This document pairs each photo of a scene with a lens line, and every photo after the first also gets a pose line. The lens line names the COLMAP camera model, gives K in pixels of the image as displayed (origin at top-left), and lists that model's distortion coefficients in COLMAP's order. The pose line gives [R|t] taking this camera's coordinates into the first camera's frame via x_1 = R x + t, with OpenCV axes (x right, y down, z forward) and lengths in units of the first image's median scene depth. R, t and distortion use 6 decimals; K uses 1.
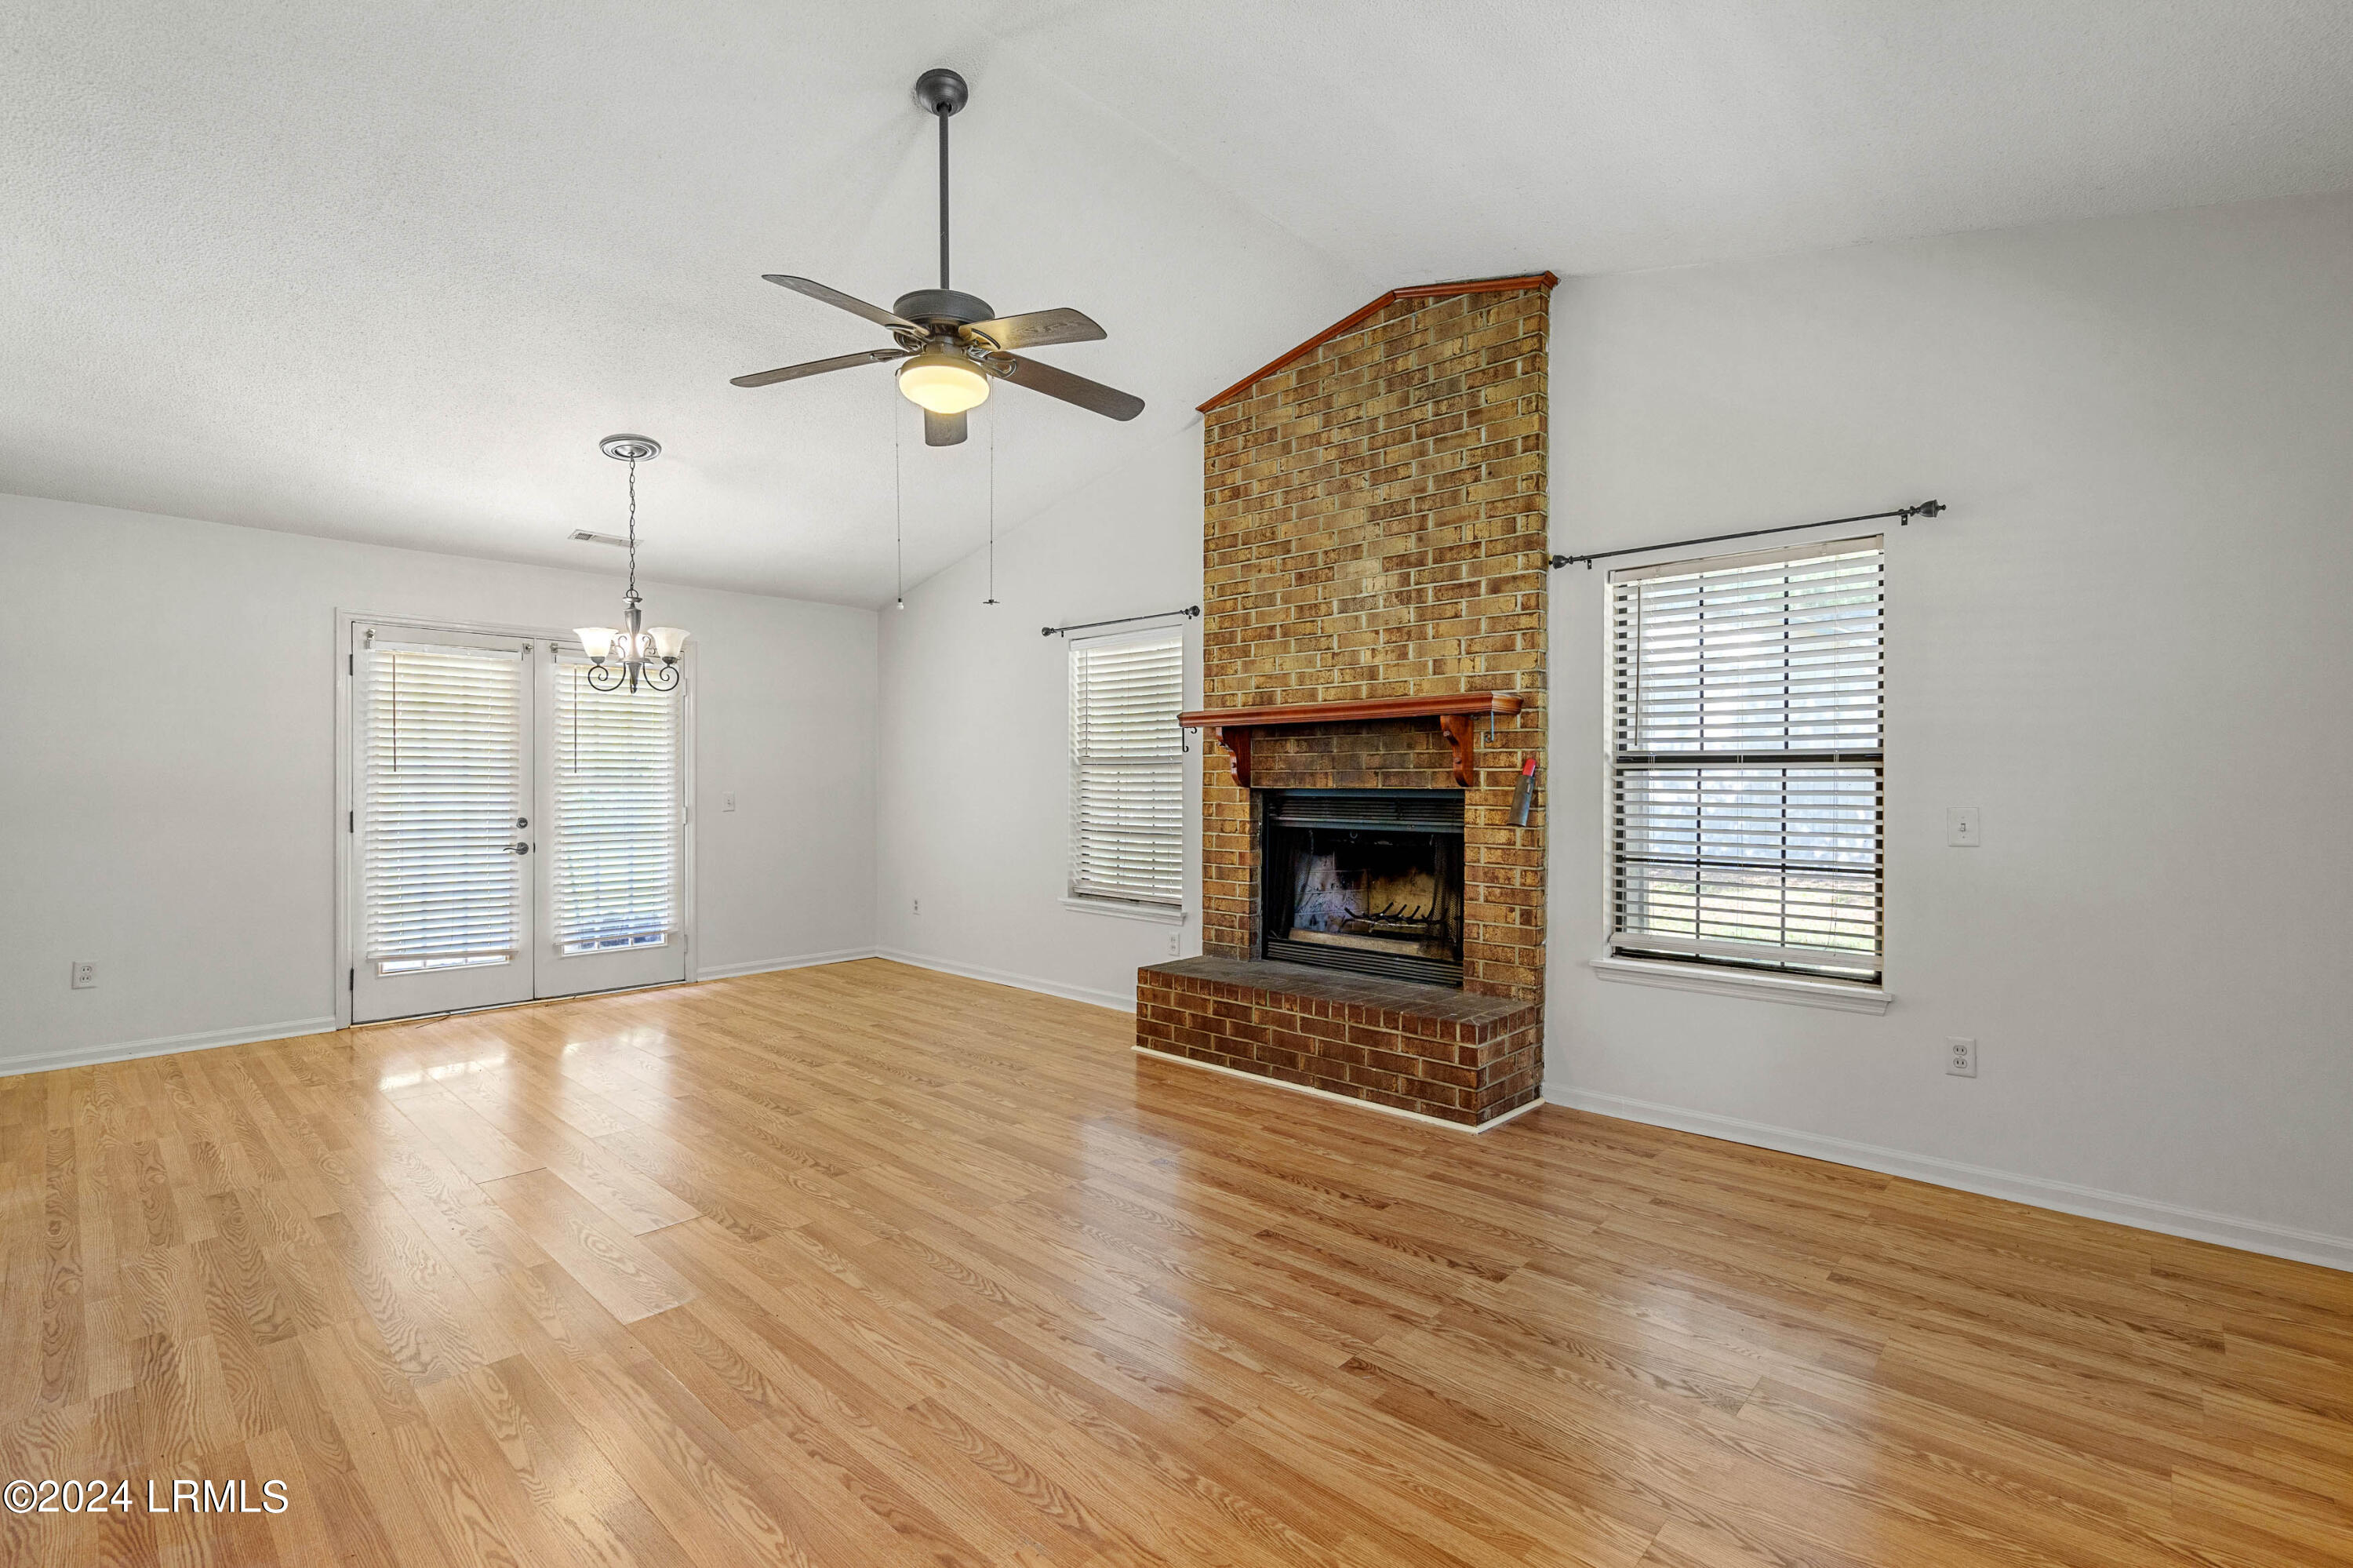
lens RADIAL K [[1075.1, 0, 1170.0], [0, 1075.1, 780.8], [0, 0, 1]] dist [-0.002002, 0.000532]
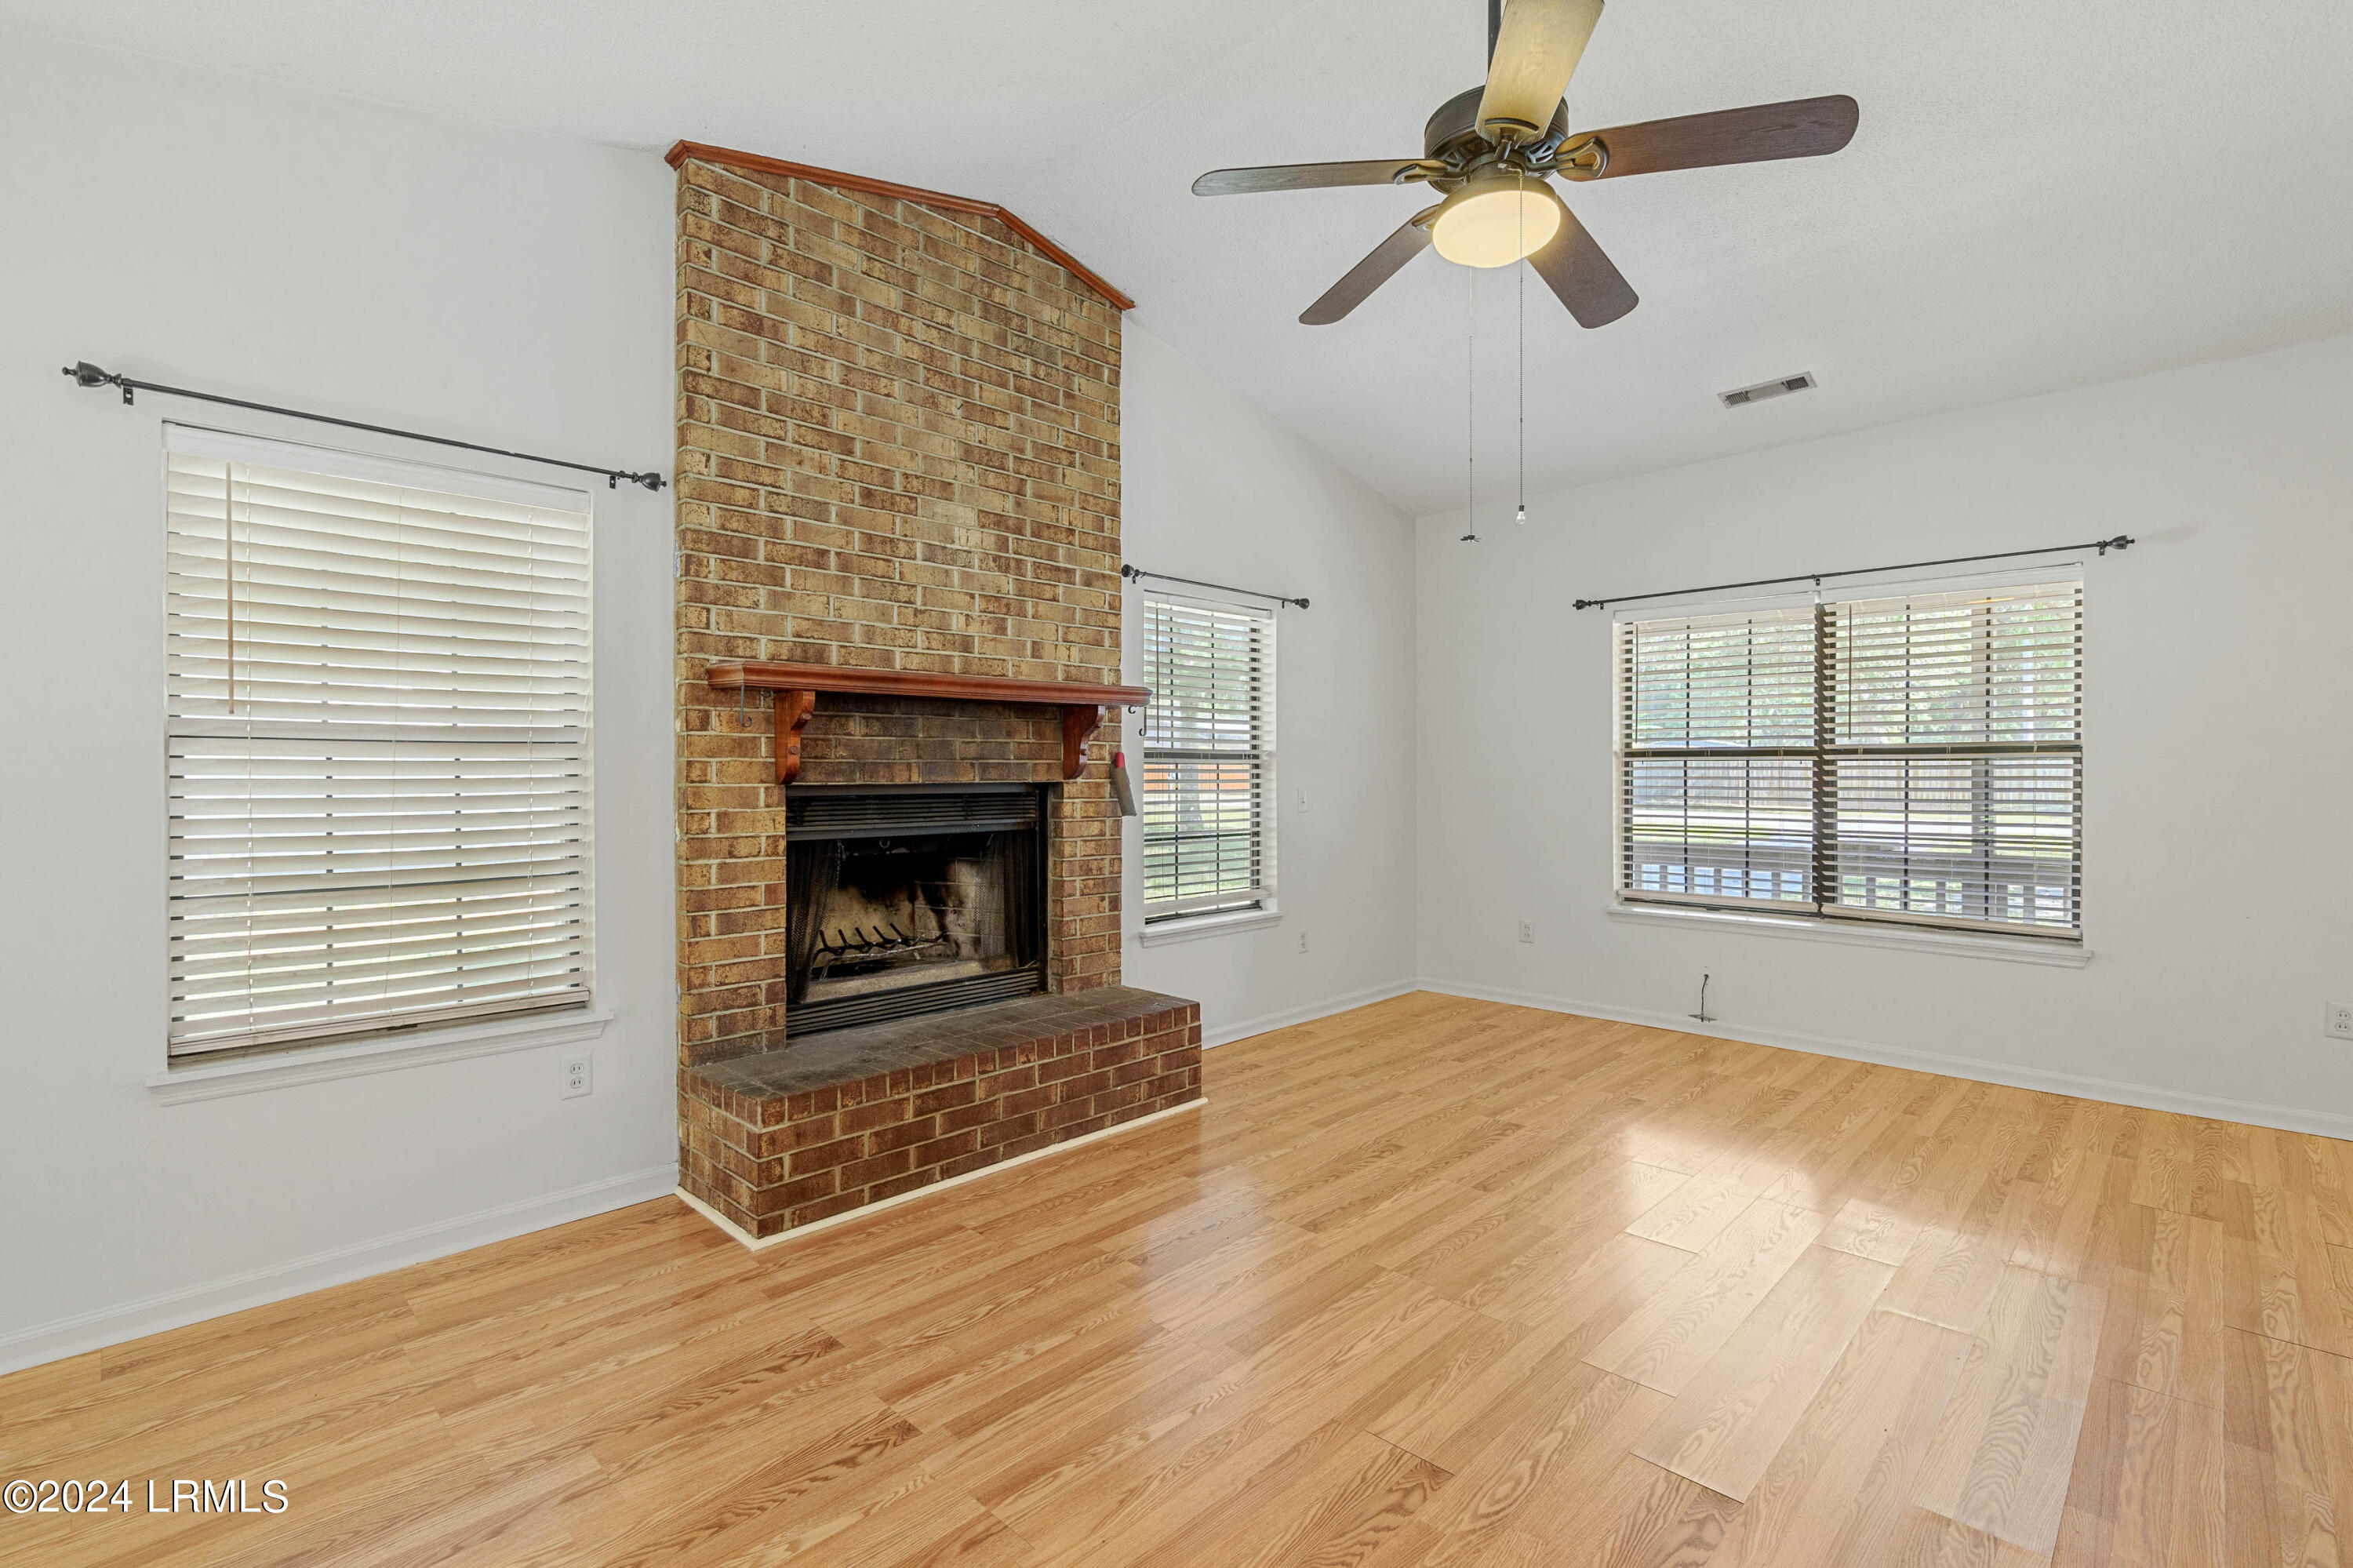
lens RADIAL K [[1075.1, 0, 1169.9], [0, 1075.1, 780.8], [0, 0, 1]] dist [-0.002002, 0.000532]
pose [[0.017947, -0.003876, 0.999831, -0.653980], [0.008410, 0.999958, 0.003725, 0.003740], [-0.999804, 0.008342, 0.017979, 0.848051]]
